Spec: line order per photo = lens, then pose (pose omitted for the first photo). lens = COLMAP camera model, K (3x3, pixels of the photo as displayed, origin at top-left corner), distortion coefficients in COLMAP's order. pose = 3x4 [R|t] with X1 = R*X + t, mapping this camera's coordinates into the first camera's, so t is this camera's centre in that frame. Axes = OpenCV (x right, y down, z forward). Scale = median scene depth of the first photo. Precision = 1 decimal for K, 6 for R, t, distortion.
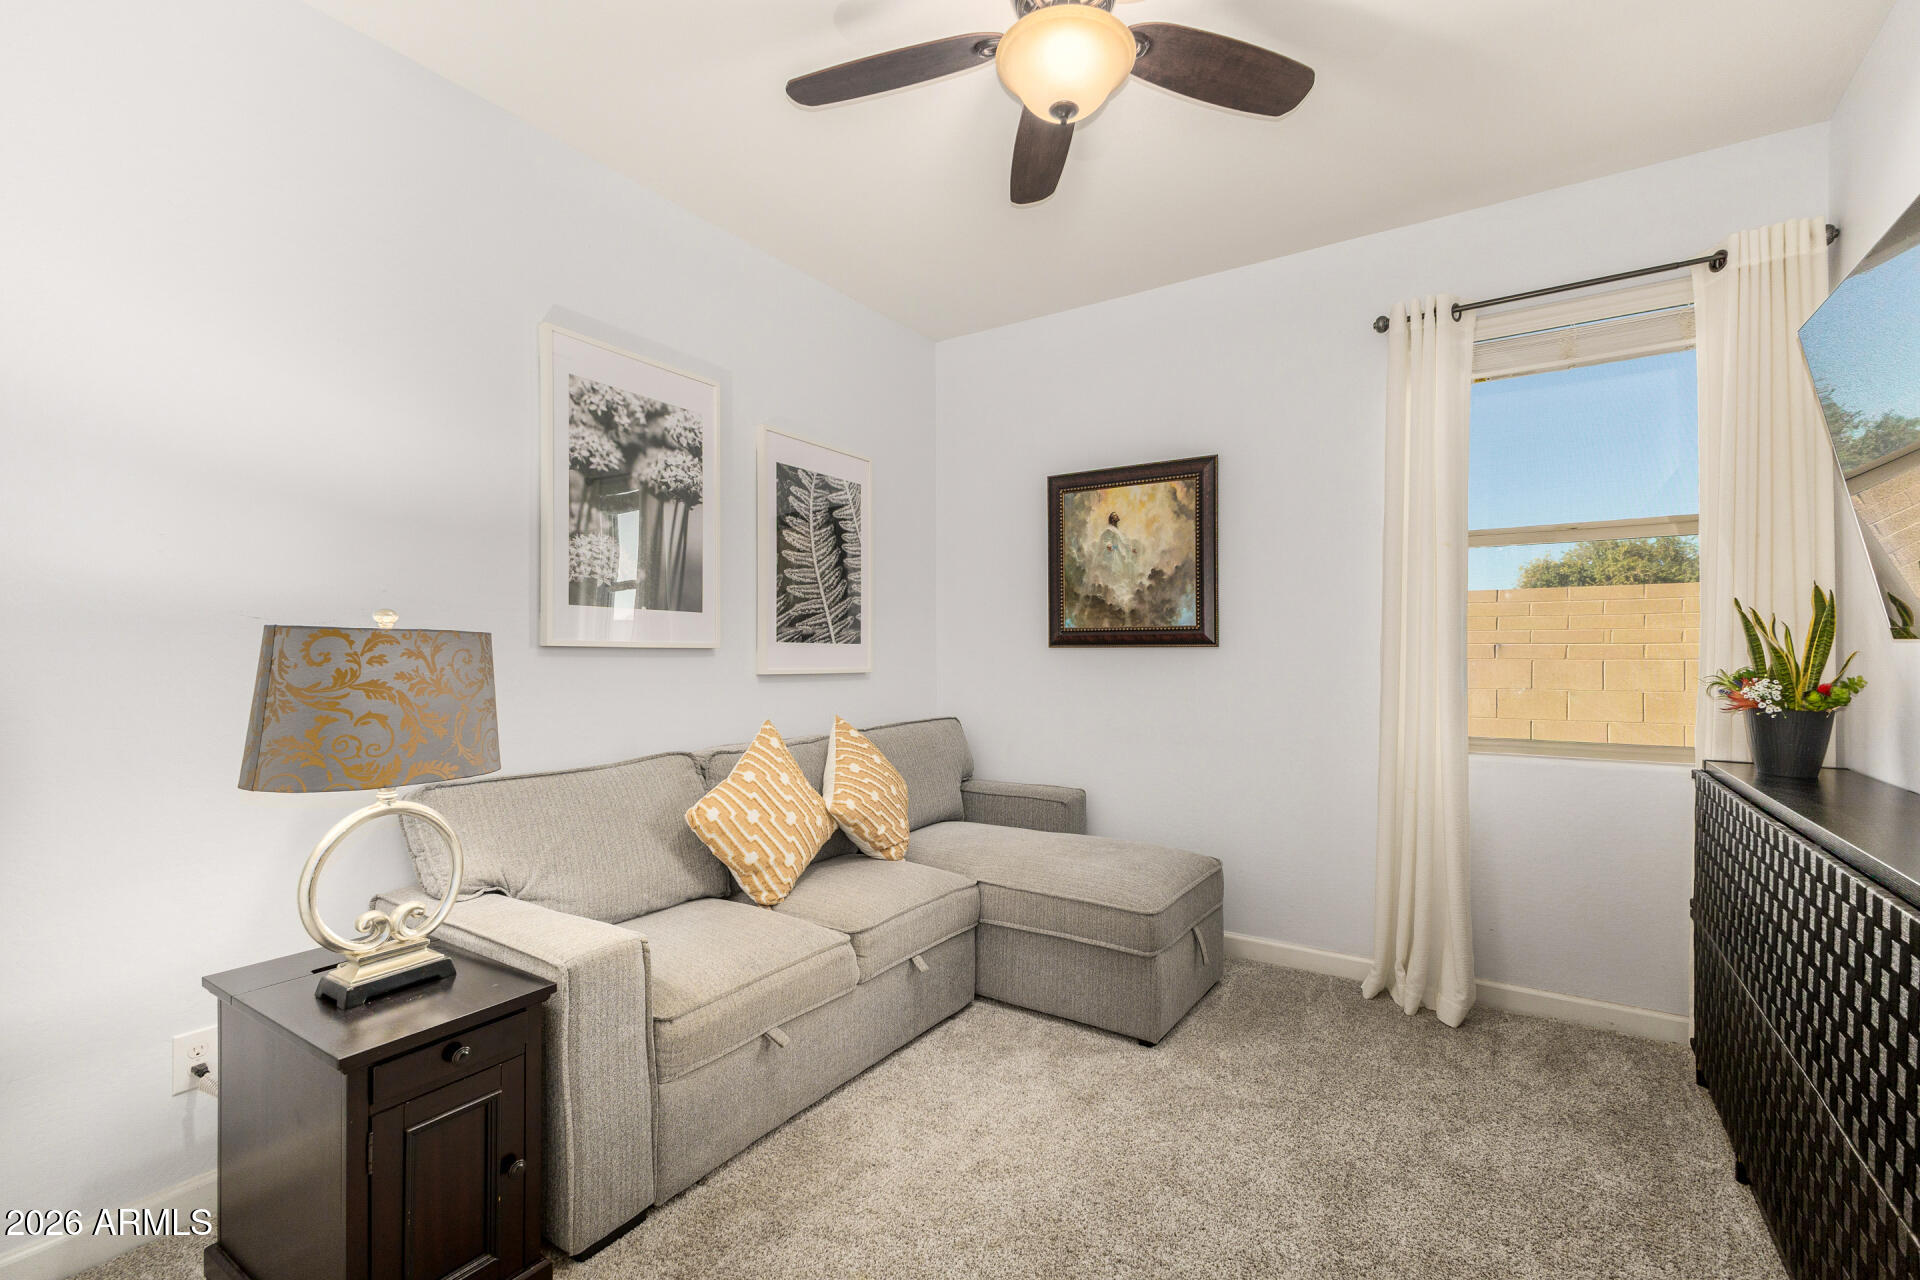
lens RADIAL K [[831.7, 0, 952.2], [0, 831.7, 664.9], [0, 0, 1]] dist [0.003501, -0.000095]
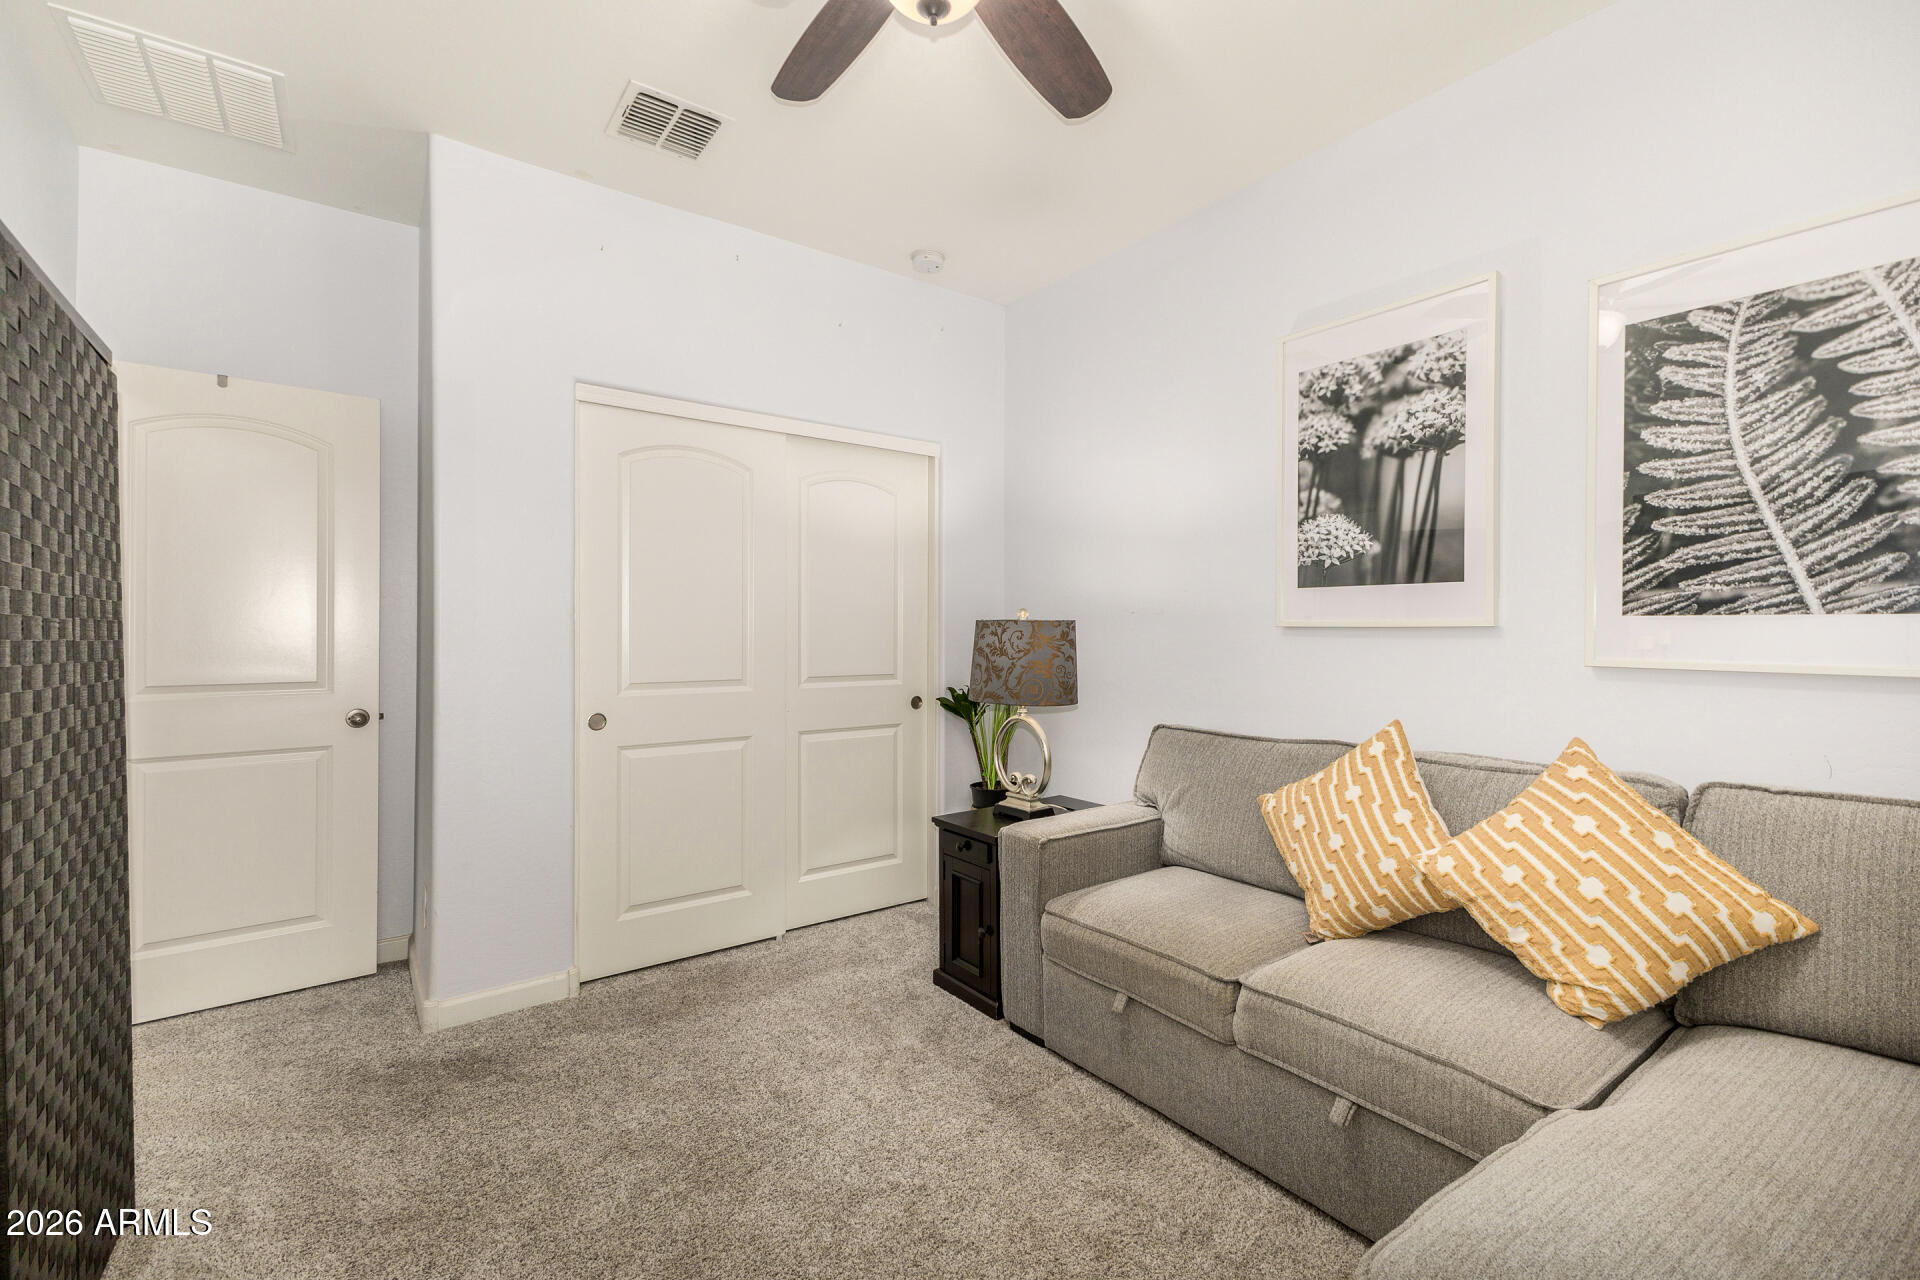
lens RADIAL K [[831.7, 0, 958.0], [0, 831.7, 628.4], [0, 0, 1]] dist [0.003501, -0.000095]
pose [[-0.342499, -0.008156, -0.939483, 0.621390], [-0.015648, 0.999873, -0.002976, -0.009764], [0.939388, 0.013681, -0.342584, 0.859399]]
